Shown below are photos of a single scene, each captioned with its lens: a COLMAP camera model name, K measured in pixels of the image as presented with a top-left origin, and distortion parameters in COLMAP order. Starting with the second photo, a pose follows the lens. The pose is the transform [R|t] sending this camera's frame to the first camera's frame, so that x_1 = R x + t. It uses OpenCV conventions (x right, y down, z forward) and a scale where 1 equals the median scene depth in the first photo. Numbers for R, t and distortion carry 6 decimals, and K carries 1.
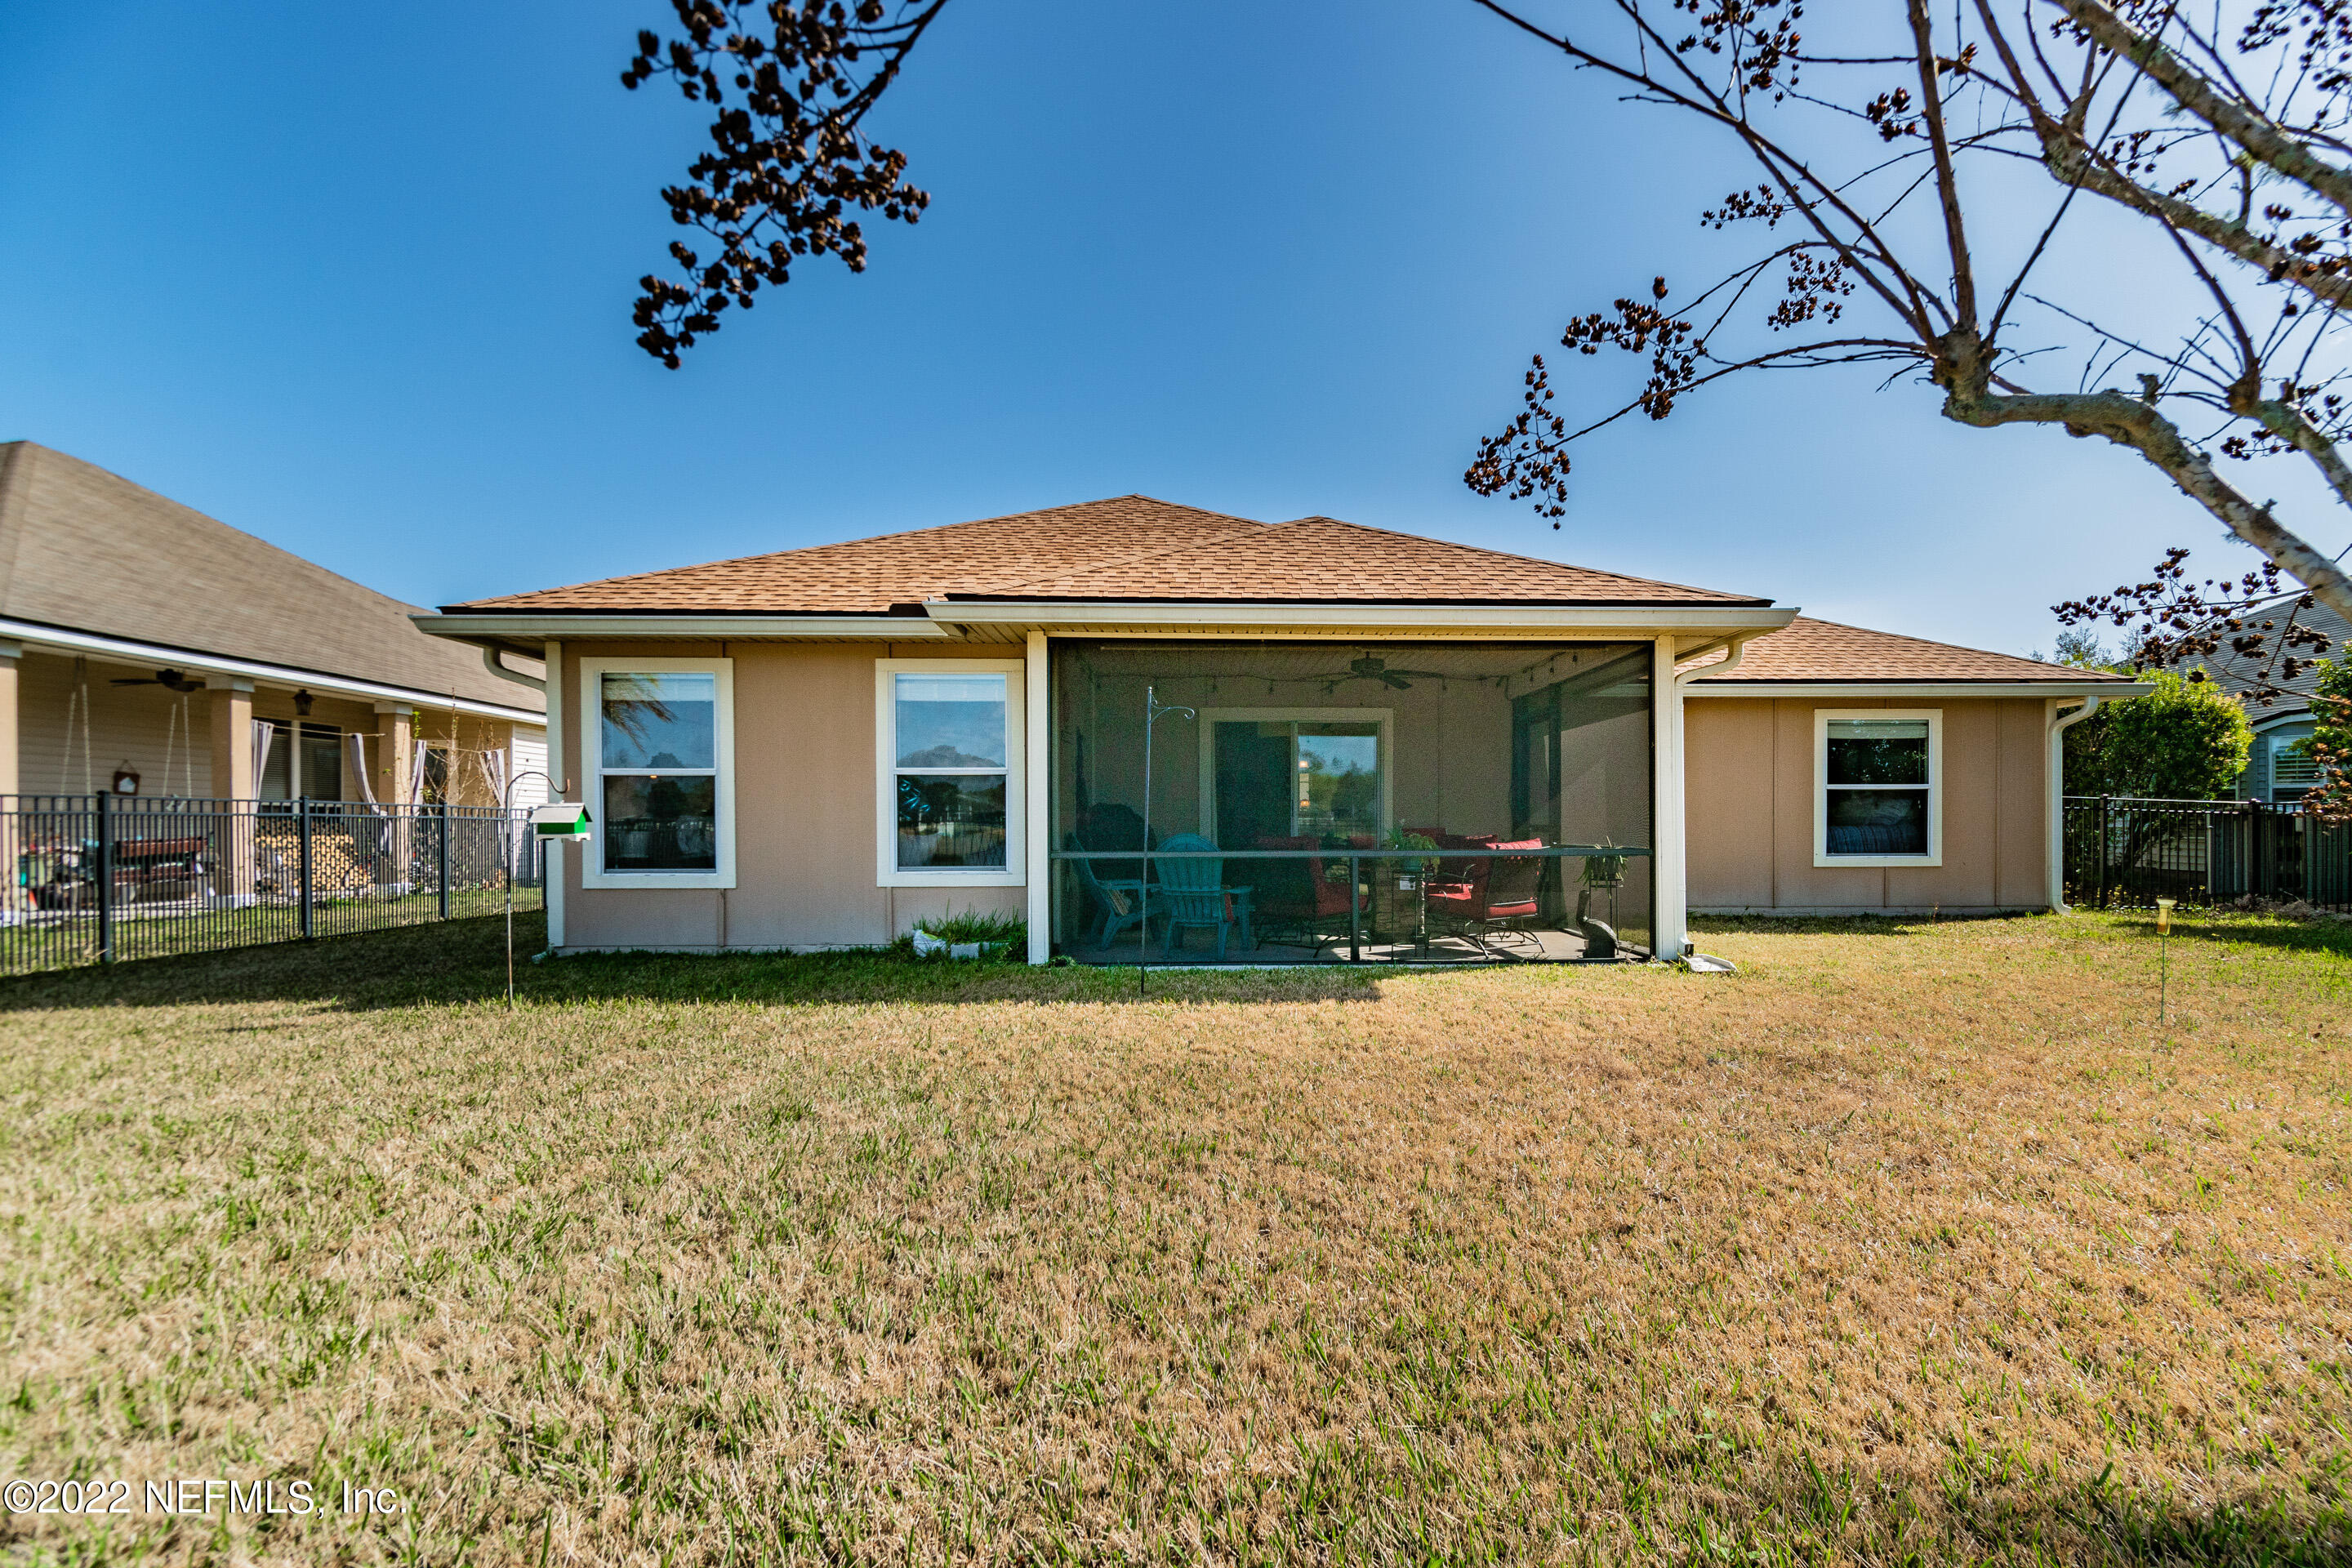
lens RADIAL K [[1044.2, 0, 1179.1], [0, 1044.2, 833.3], [0, 0, 1]] dist [0.003864, -0.000423]
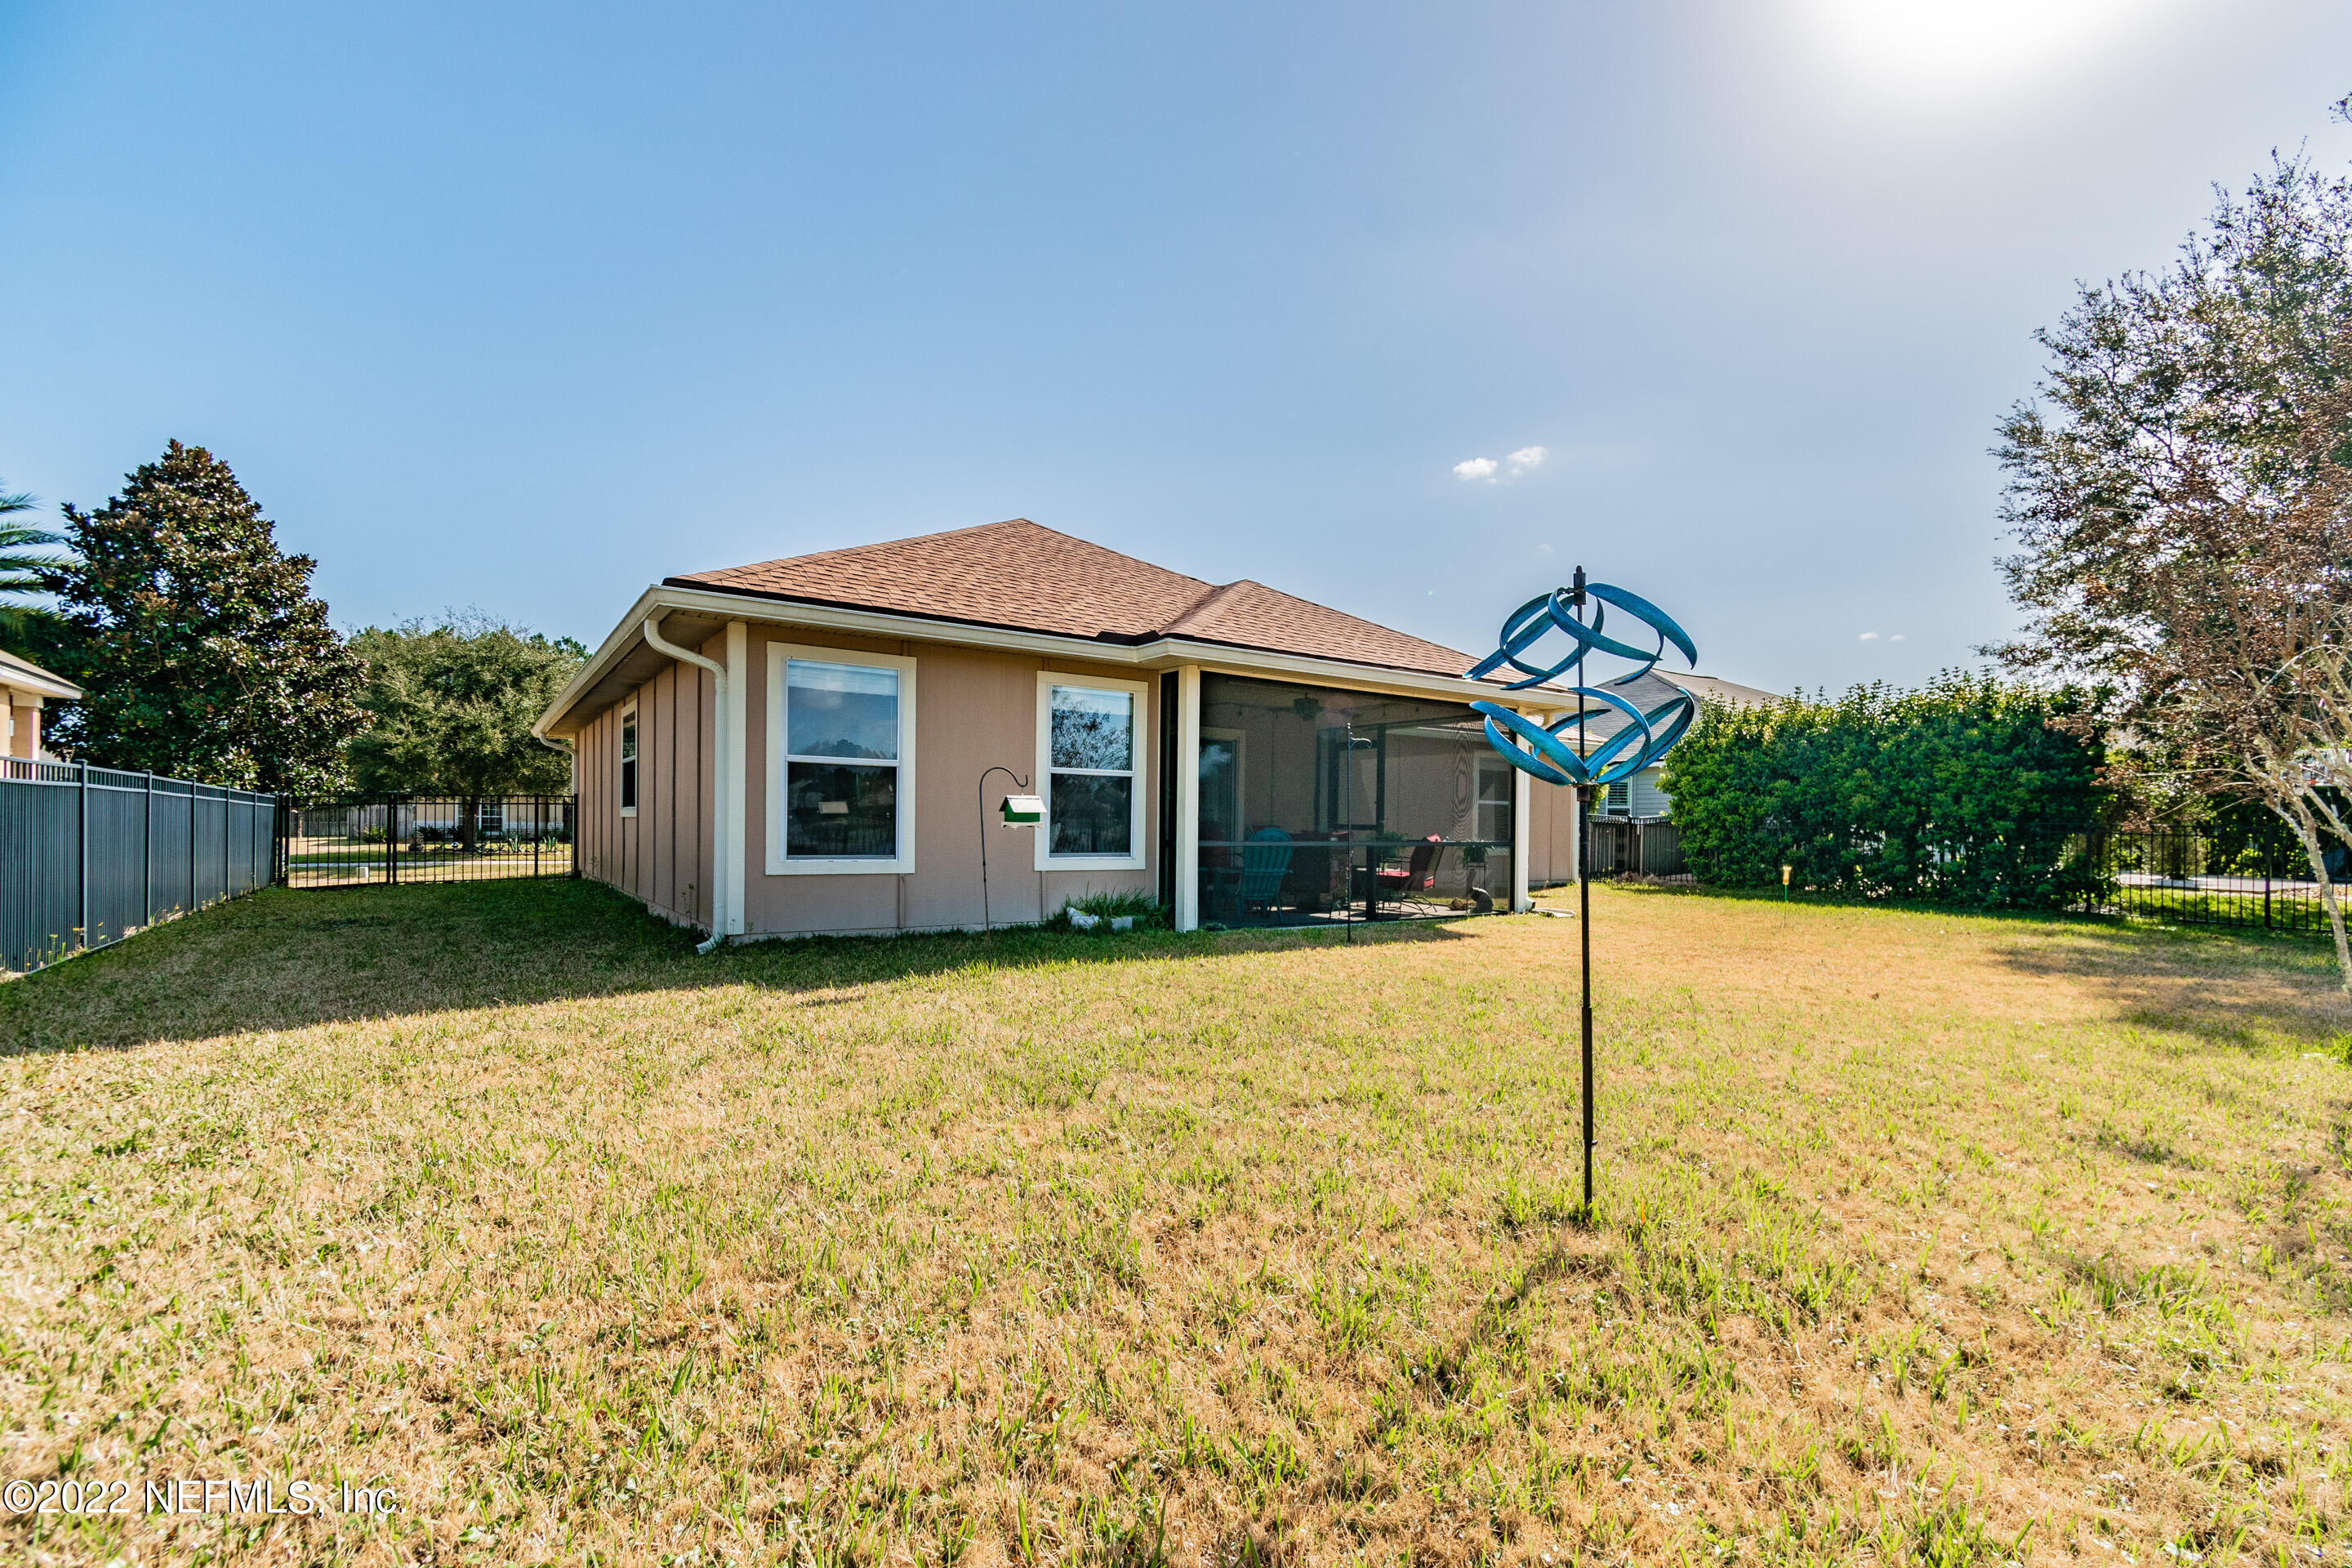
lens RADIAL K [[1044.2, 0, 1207.9], [0, 1044.2, 836.0], [0, 0, 1]] dist [0.003864, -0.000423]
pose [[0.835865, 0.009649, 0.548850, -0.760538], [-0.013770, 0.999899, 0.003392, 0.006896], [-0.548762, -0.010393, 0.835914, -0.057706]]
